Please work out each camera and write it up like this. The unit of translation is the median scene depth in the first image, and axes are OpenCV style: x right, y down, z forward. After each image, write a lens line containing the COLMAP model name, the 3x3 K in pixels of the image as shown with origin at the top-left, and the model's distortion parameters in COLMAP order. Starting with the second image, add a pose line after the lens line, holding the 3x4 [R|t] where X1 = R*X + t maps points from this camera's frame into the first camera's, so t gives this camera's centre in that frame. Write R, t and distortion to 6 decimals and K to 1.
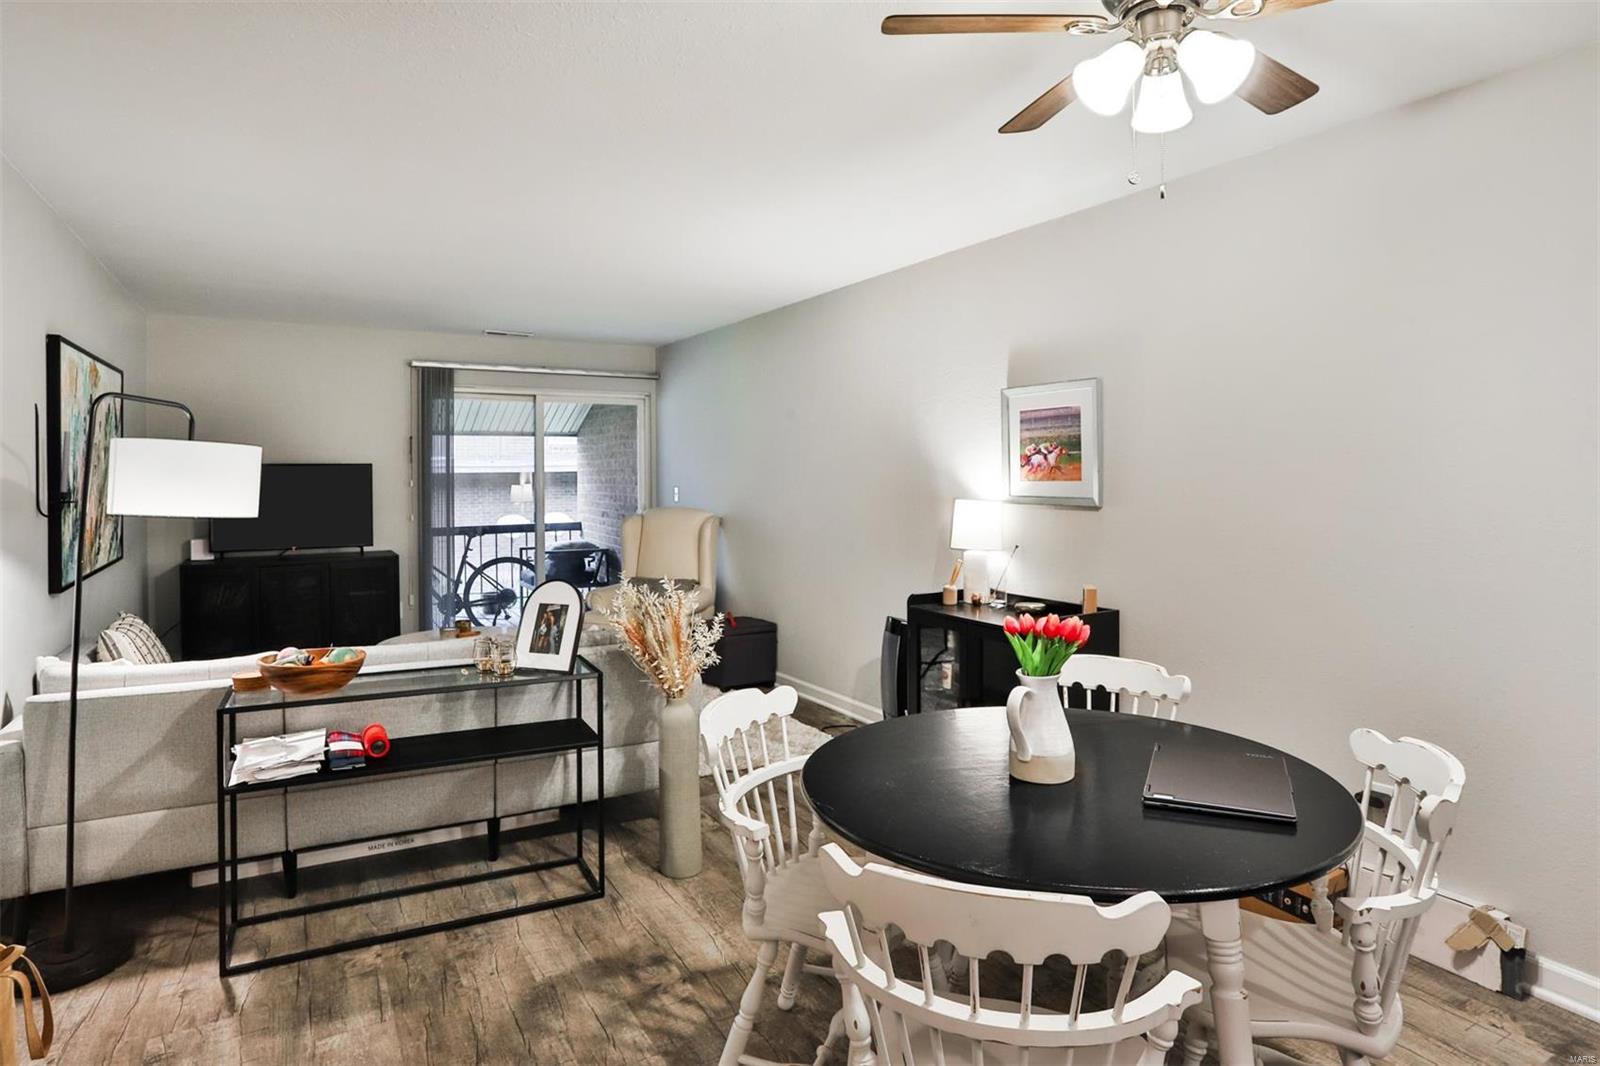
lens RADIAL K [[875.1, 0, 747.3], [0, 875.1, 477.5], [0, 0, 1]] dist [-0.087267, 0.000024]
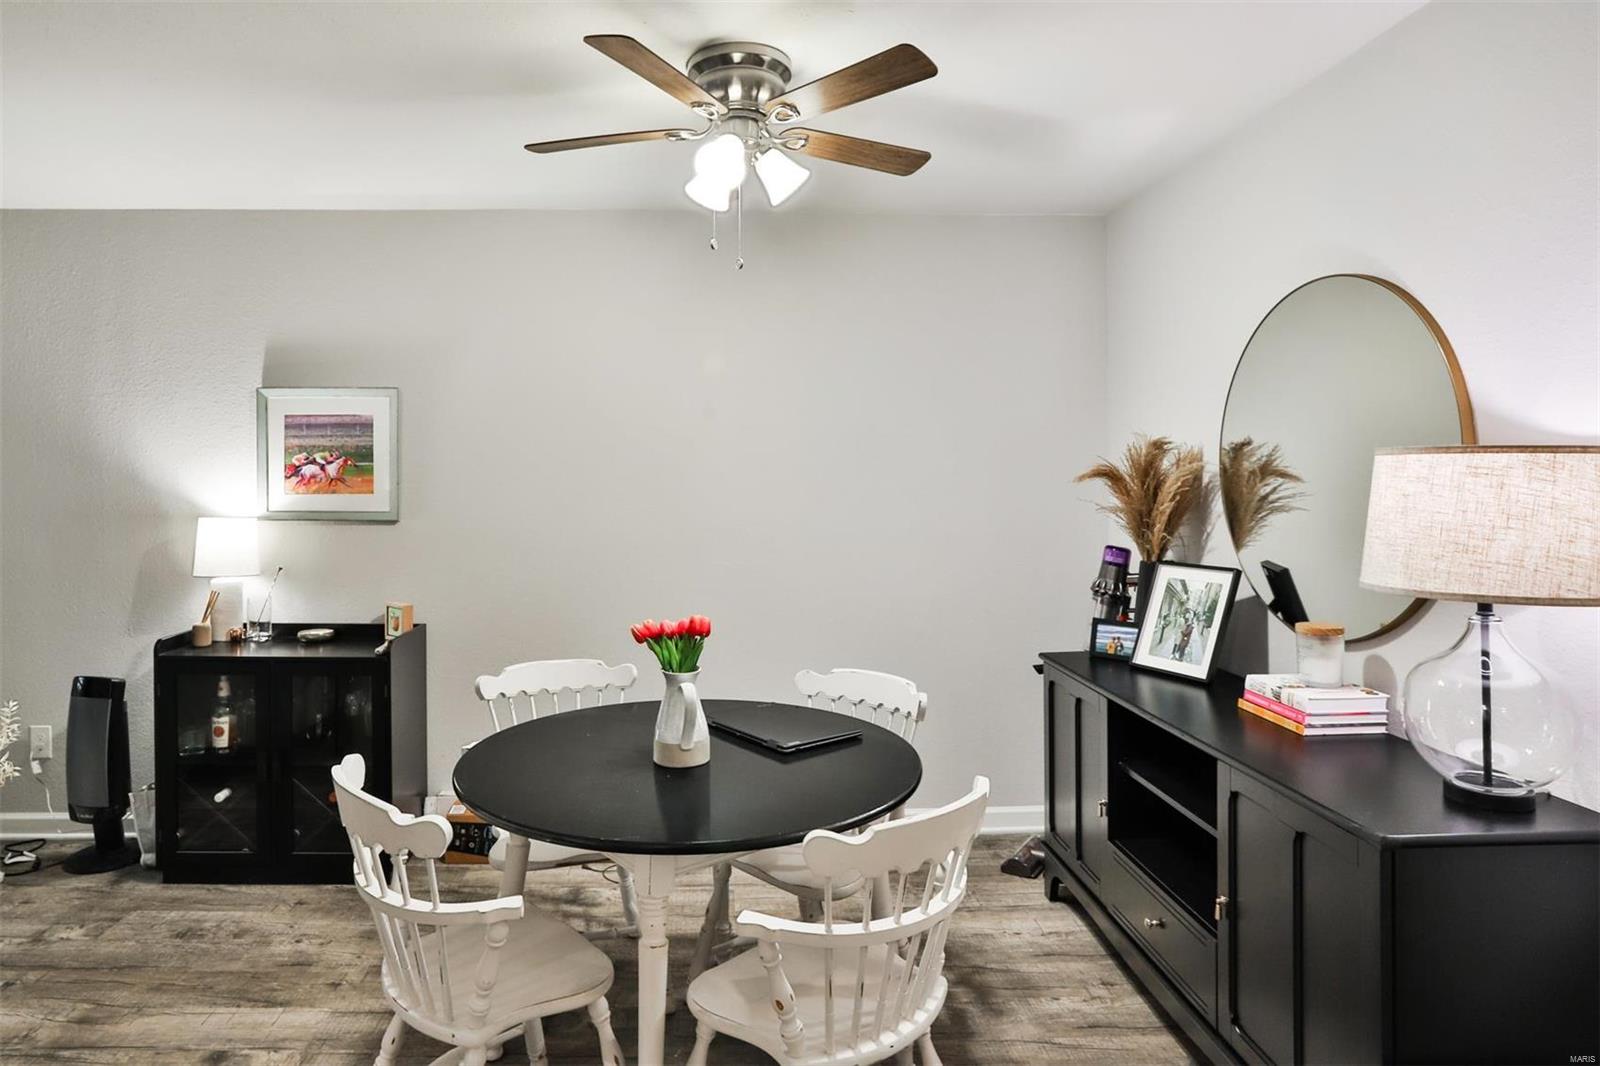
lens RADIAL K [[936.0, 0, 731.6], [0, 936.0, 482.8], [0, 0, 1]] dist [-0.051310, 0.031062]
pose [[0.441540, 0.002914, 0.897237, -0.326979], [-0.001829, 0.999996, -0.002347, -0.005985], [-0.897240, -0.000604, 0.441543, 0.174557]]
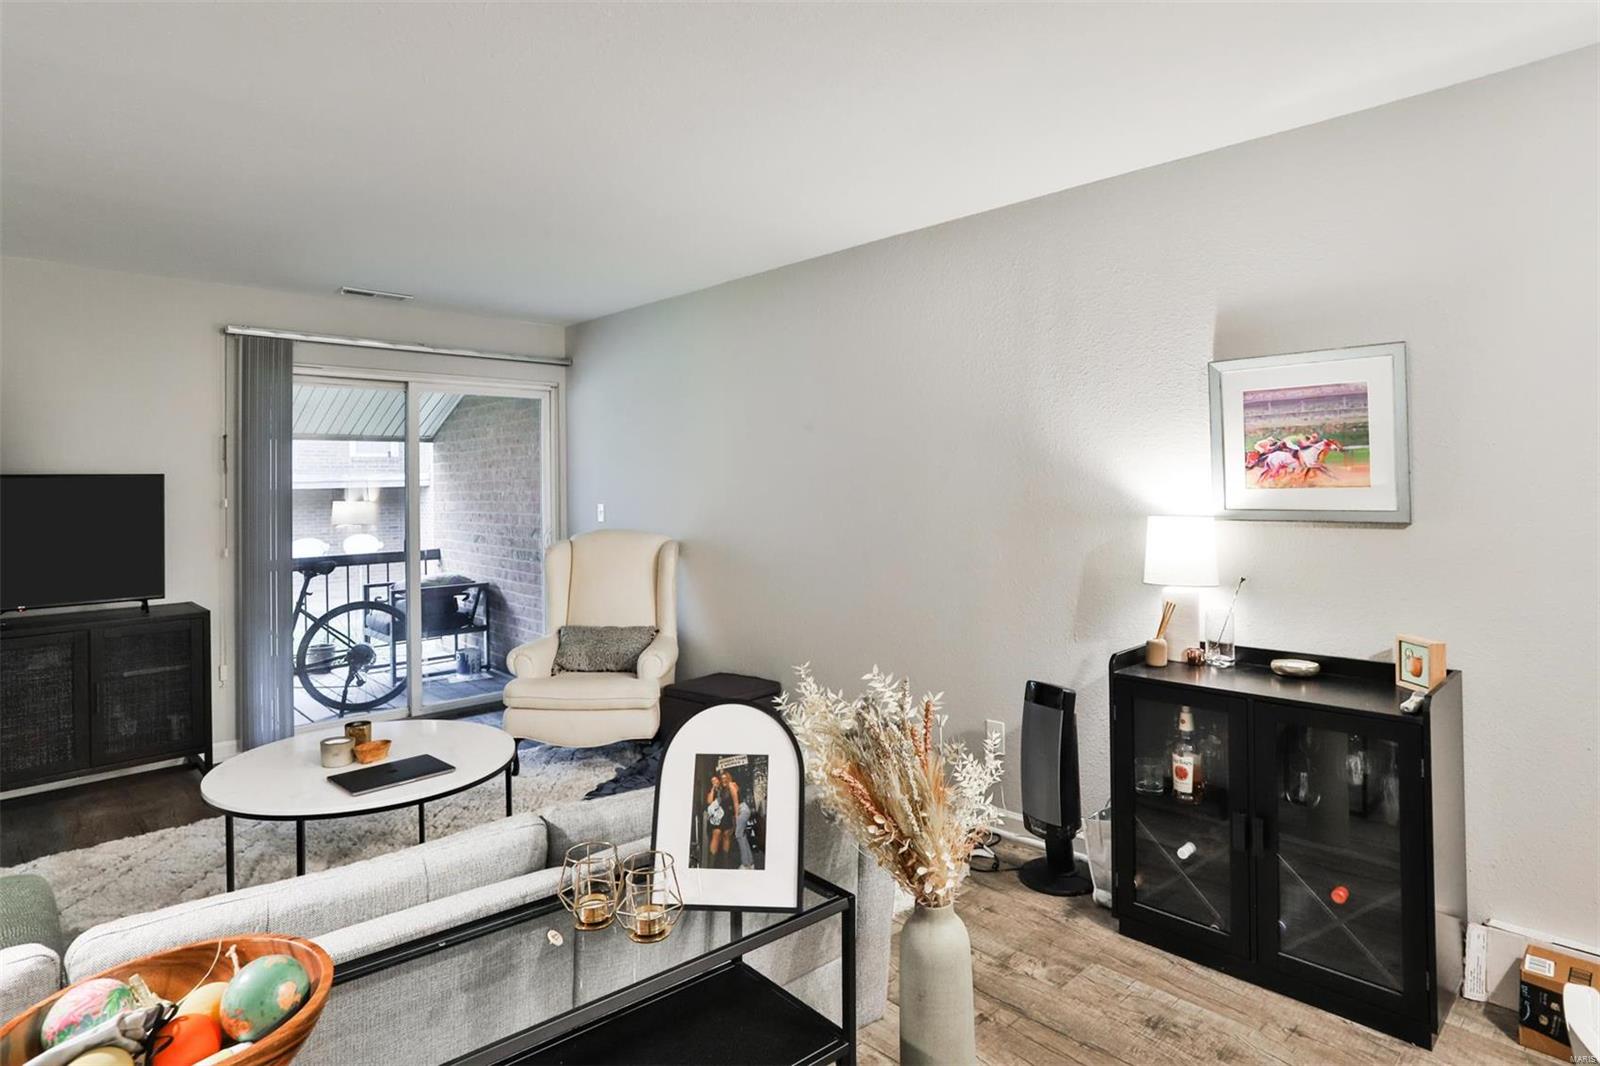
lens RADIAL K [[874.3, 0, 780.3], [0, 874.3, 469.6], [0, 0, 1]] dist [-0.068768, 0.036754]
pose [[0.966834, -0.003883, 0.255377, -0.240433], [0.010195, 0.999674, -0.023397, 0.001139], [-0.255203, 0.025224, 0.966558, 0.403485]]
